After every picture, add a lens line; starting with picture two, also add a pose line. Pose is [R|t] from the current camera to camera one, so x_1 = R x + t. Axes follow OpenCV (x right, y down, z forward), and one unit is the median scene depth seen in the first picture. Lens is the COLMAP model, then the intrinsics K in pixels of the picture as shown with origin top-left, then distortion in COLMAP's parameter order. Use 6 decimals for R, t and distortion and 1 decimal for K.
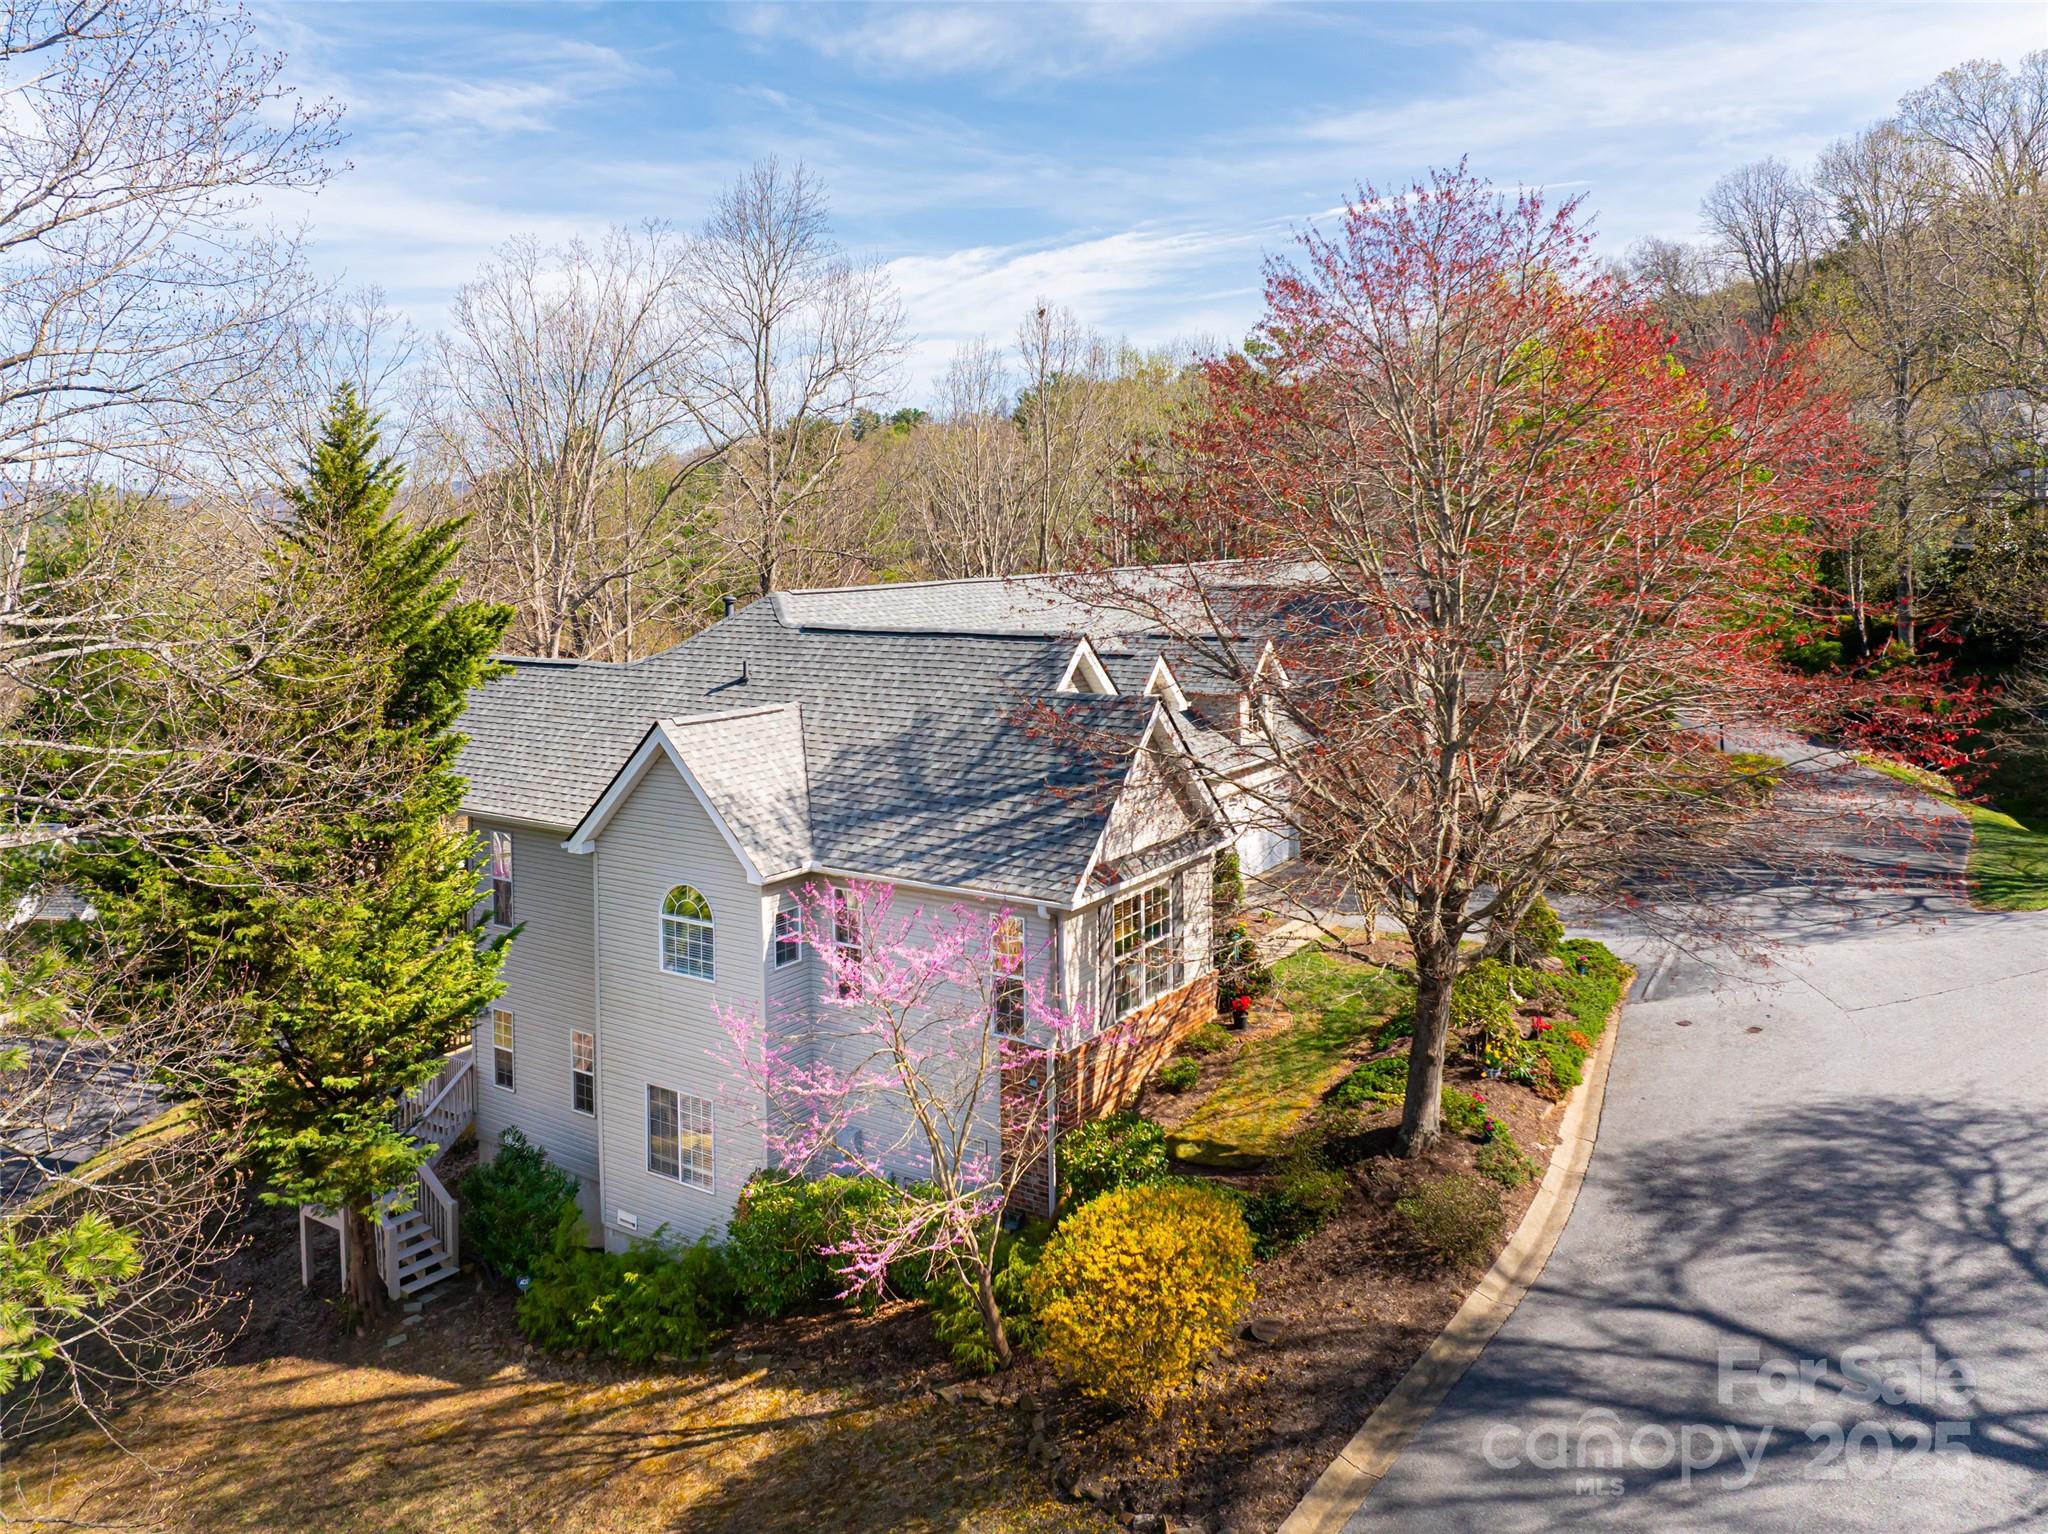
lens RADIAL K [[1443.4, 0, 1102.5], [0, 1443.4, 650.7], [0, 0, 1]] dist [-0.027500, 0.002702]
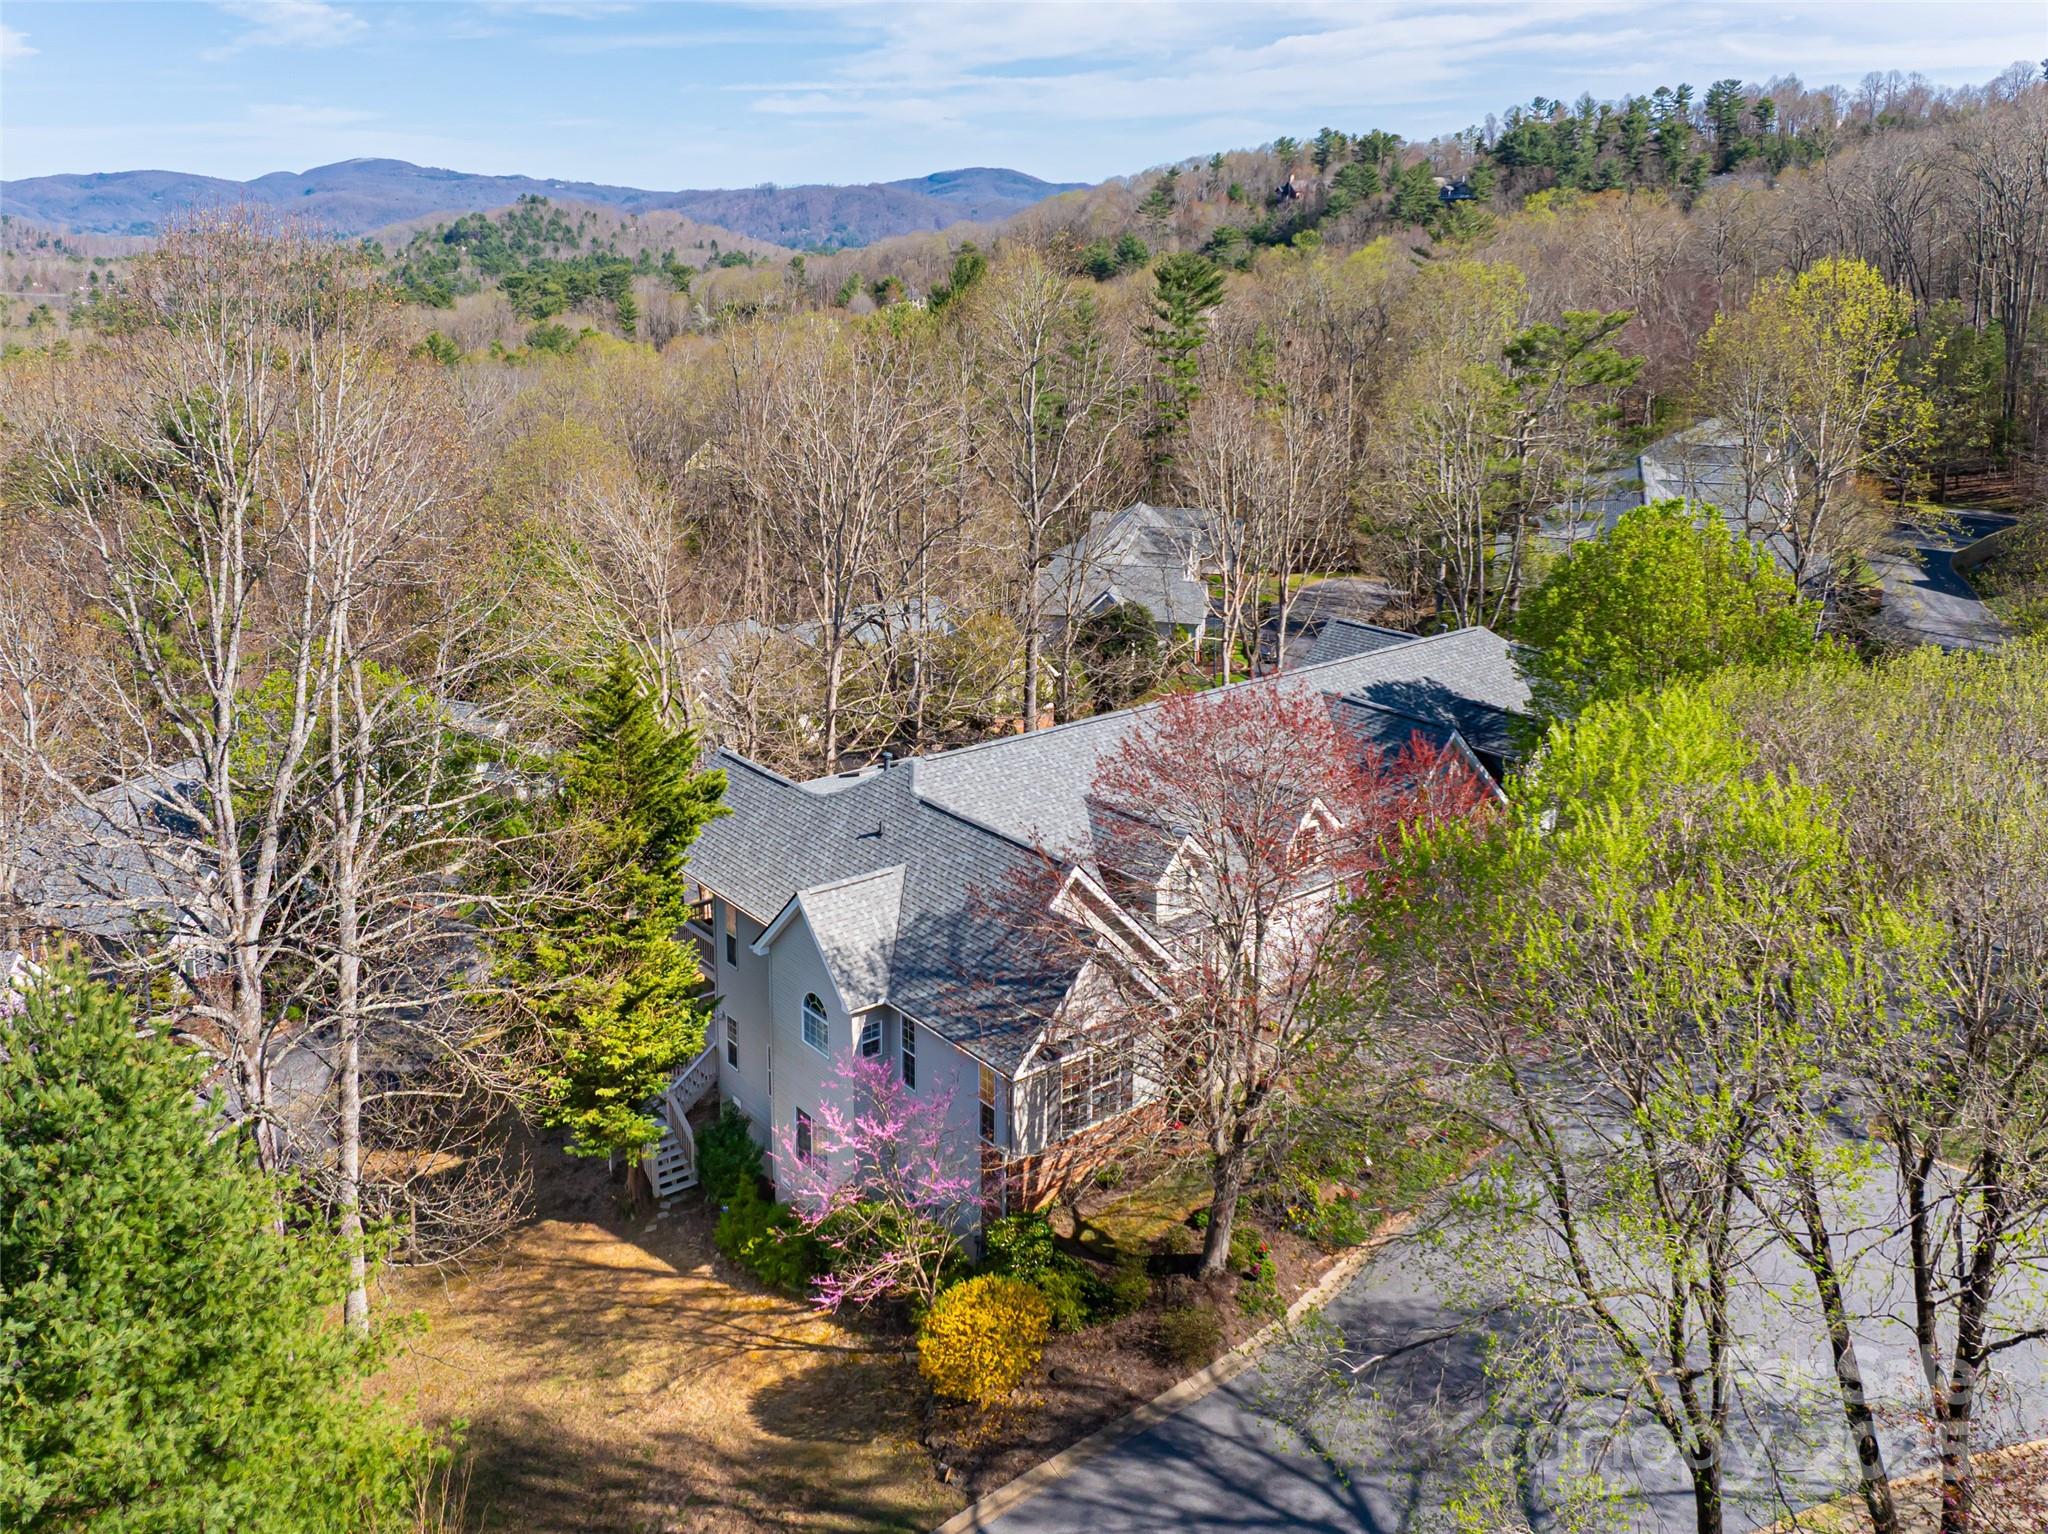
lens RADIAL K [[1469.0, 0, 1024.0], [0, 1469.0, 767.0], [0, 0, 1]] dist [-0.002485, 0.002324]
pose [[0.952197, 0.102065, -0.287929, 0.366175], [-0.048025, 0.980828, 0.188863, -0.401516], [0.301685, -0.166007, 0.938844, -0.372784]]
